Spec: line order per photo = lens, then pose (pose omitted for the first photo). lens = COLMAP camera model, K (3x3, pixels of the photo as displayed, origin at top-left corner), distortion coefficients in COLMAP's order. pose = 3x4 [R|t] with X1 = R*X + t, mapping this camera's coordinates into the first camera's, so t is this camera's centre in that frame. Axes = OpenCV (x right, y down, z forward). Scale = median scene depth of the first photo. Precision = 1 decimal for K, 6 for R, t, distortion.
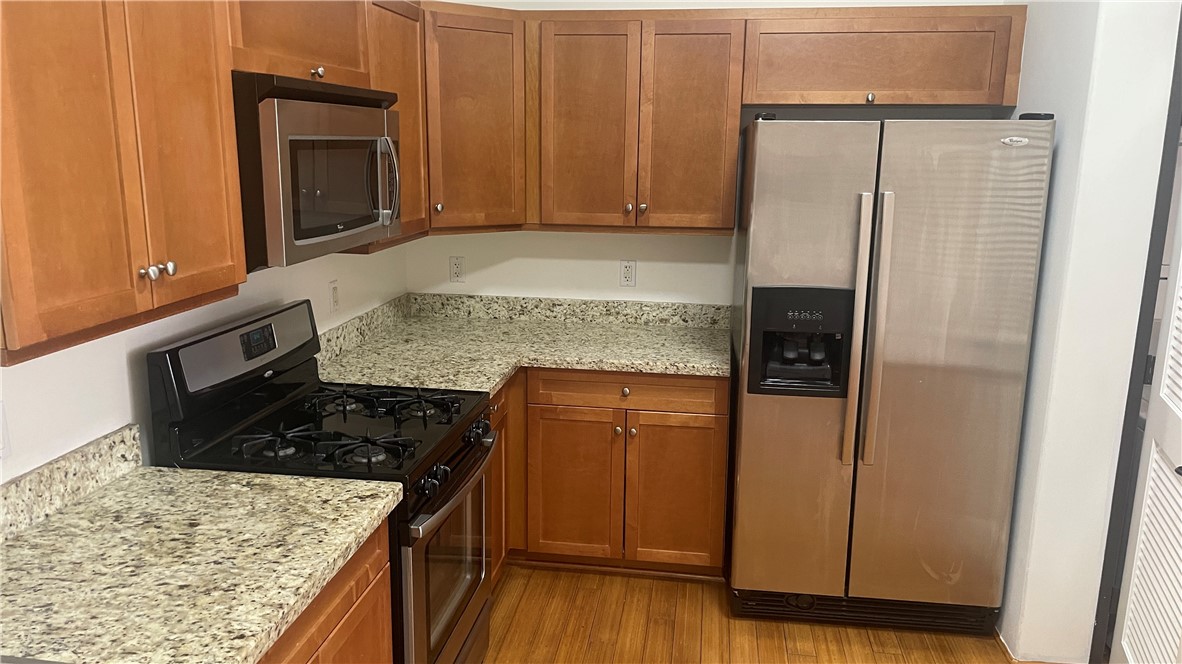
lens RADIAL K [[895.3, 0, 592.6], [0, 895.3, 329.7], [0, 0, 1]] dist [0.115177, -0.140554]
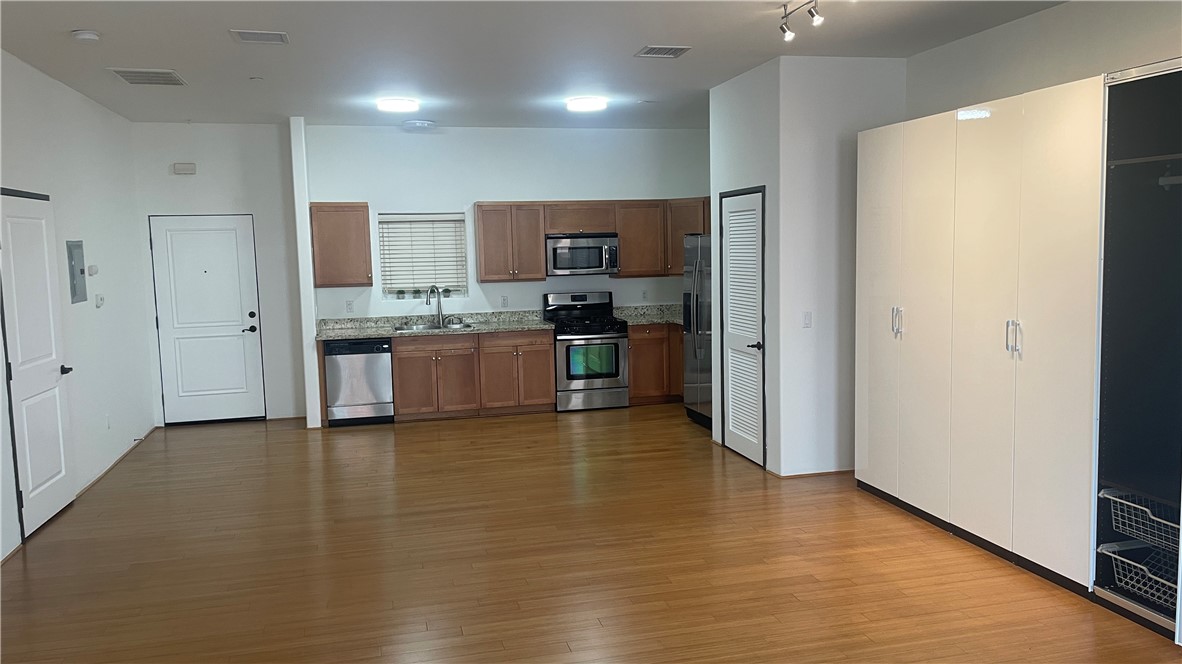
lens RADIAL K [[895.3, 0, 592.6], [0, 895.3, 329.7], [0, 0, 1]] dist [0.115177, -0.140554]
pose [[0.377667, 0.066600, -0.923543, 2.395174], [-0.163178, 0.986587, 0.004418, 0.089667], [0.911450, 0.149033, 0.383469, -0.297320]]
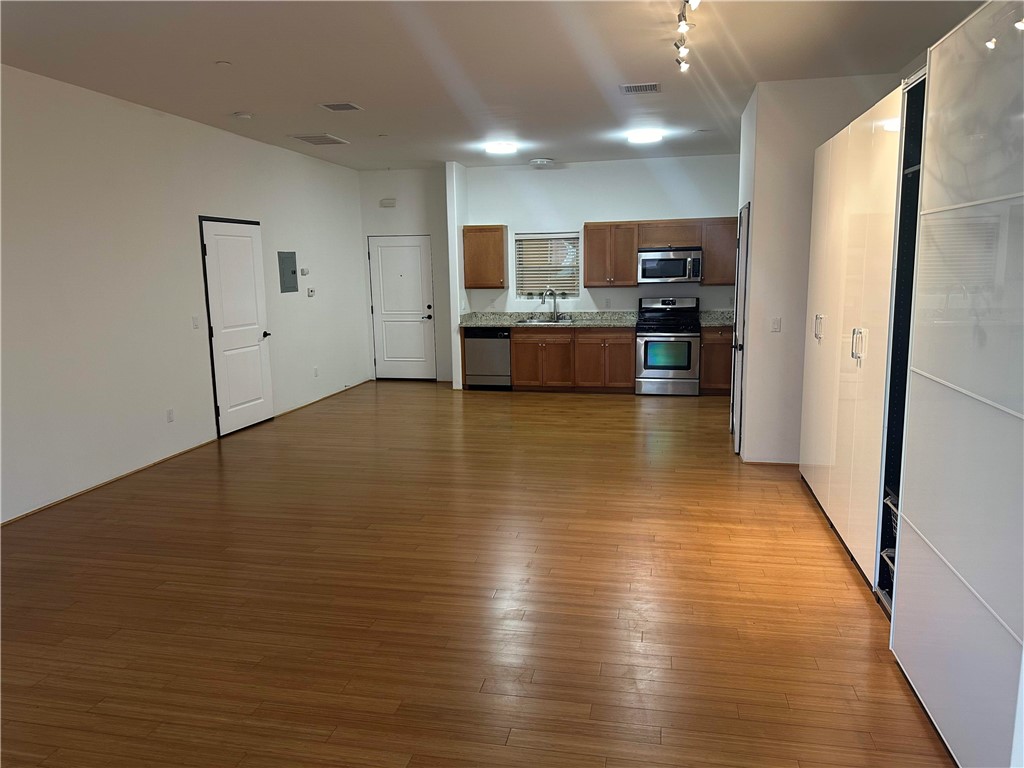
lens RADIAL K [[717.3, 0, 514.9], [0, 717.3, 377.0], [0, 0, 1]] dist [0.182000, -0.162075]
pose [[-0.065817, 0.140752, -0.987855, 2.551409], [-0.192338, 0.969646, 0.150972, -0.019132], [0.979119, 0.199938, -0.036747, 0.327661]]
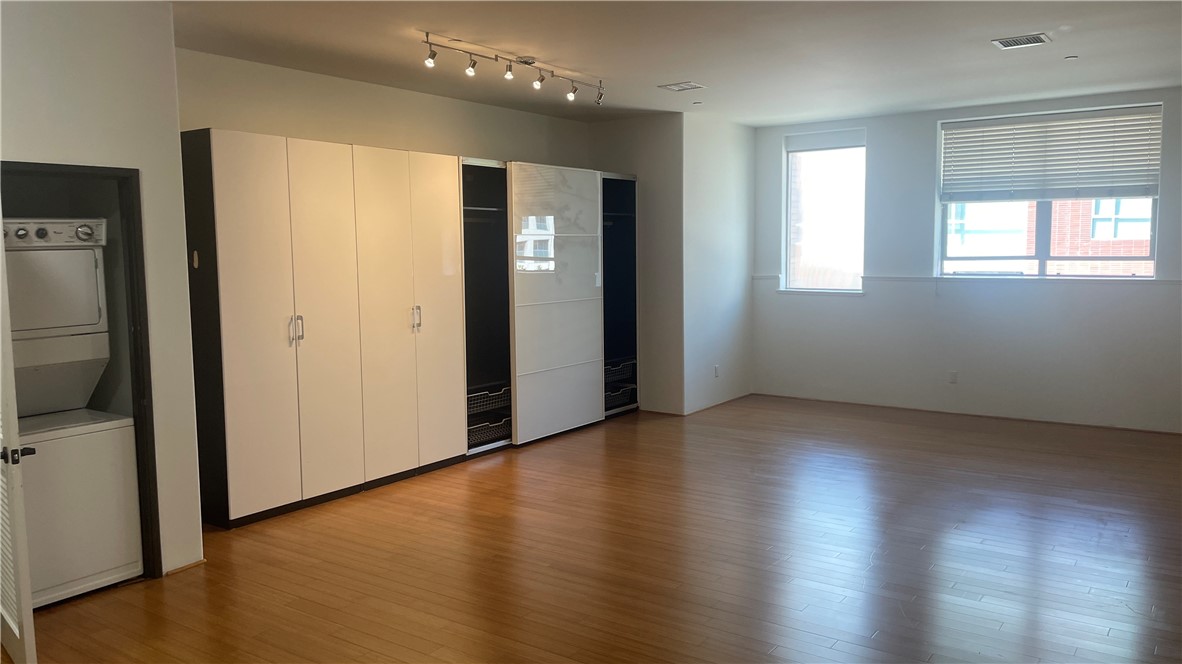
lens RADIAL K [[895.3, 0, 592.6], [0, 895.3, 329.7], [0, 0, 1]] dist [0.115177, -0.140554]
pose [[0.461226, -0.101725, 0.881432, -0.160157], [0.201614, 0.979436, 0.007537, 0.092298], [-0.864073, 0.174233, 0.472251, -0.448785]]
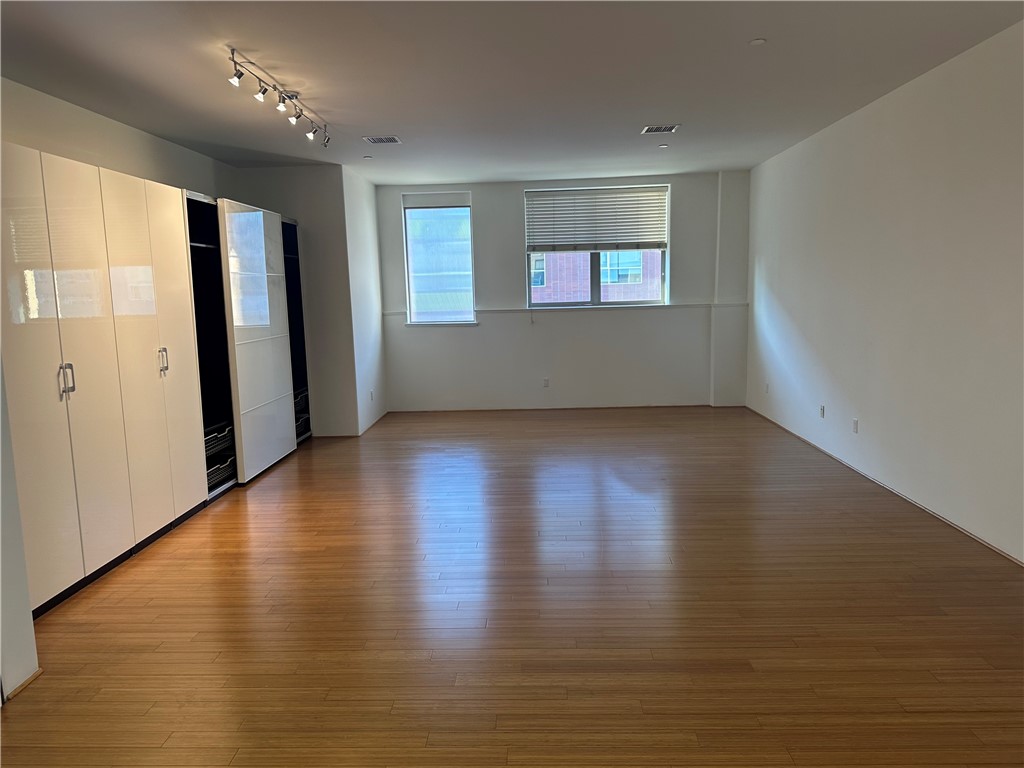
lens RADIAL K [[721.5, 0, 511.2], [0, 721.5, 376.9], [0, 0, 1]] dist [0.110644, -0.168968]
pose [[-0.098583, -0.132580, 0.986258, -0.140521], [0.233205, 0.960409, 0.152416, -0.025714], [-0.967418, 0.245026, -0.063762, 0.222937]]
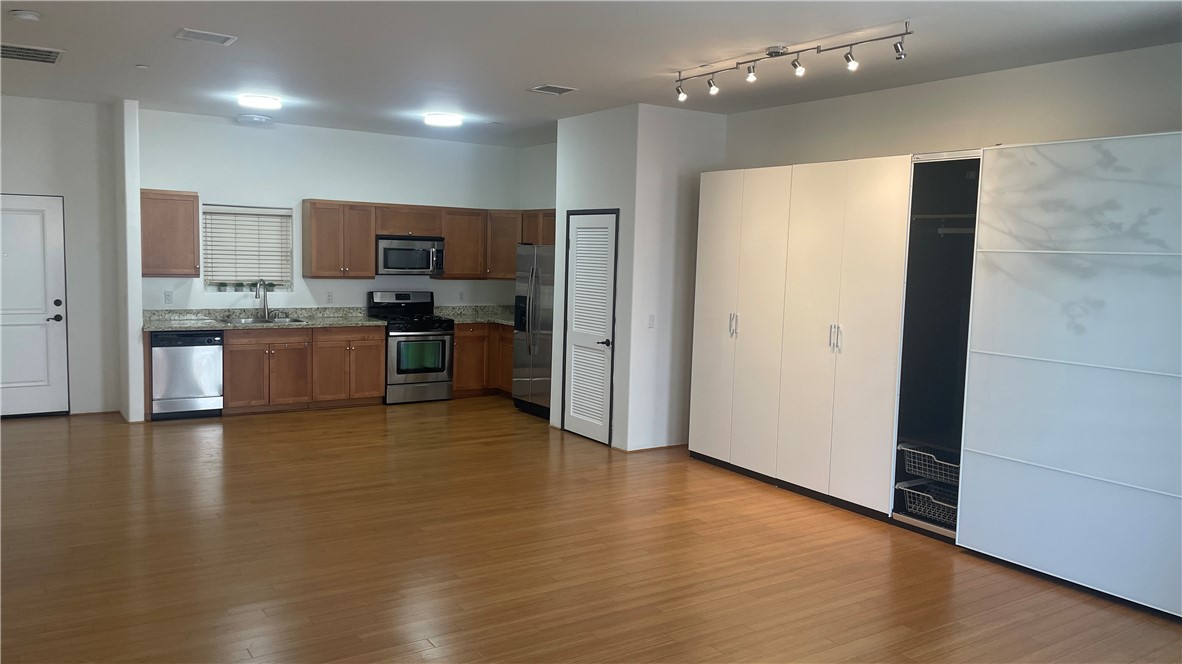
lens RADIAL K [[895.3, 0, 592.6], [0, 895.3, 329.7], [0, 0, 1]] dist [0.115177, -0.140554]
pose [[0.663429, 0.074086, -0.744563, 2.418765], [-0.174669, 0.982927, -0.057831, 0.182635], [0.727566, 0.168419, 0.665043, -0.787971]]
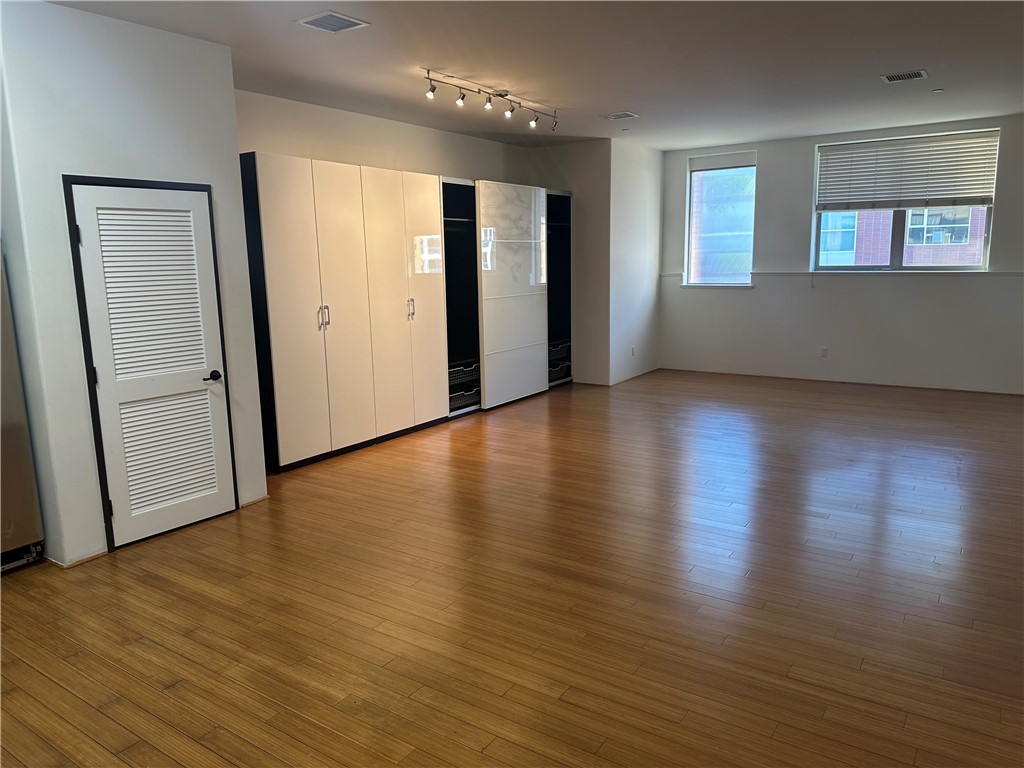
lens RADIAL K [[718.8, 0, 507.7], [0, 718.8, 381.5], [0, 0, 1]] dist [0.118421, -0.167390]
pose [[0.445746, -0.175625, 0.877762, -0.251970], [0.212146, 0.973356, 0.087020, 0.084387], [-0.869658, 0.147425, 0.471127, -0.325036]]
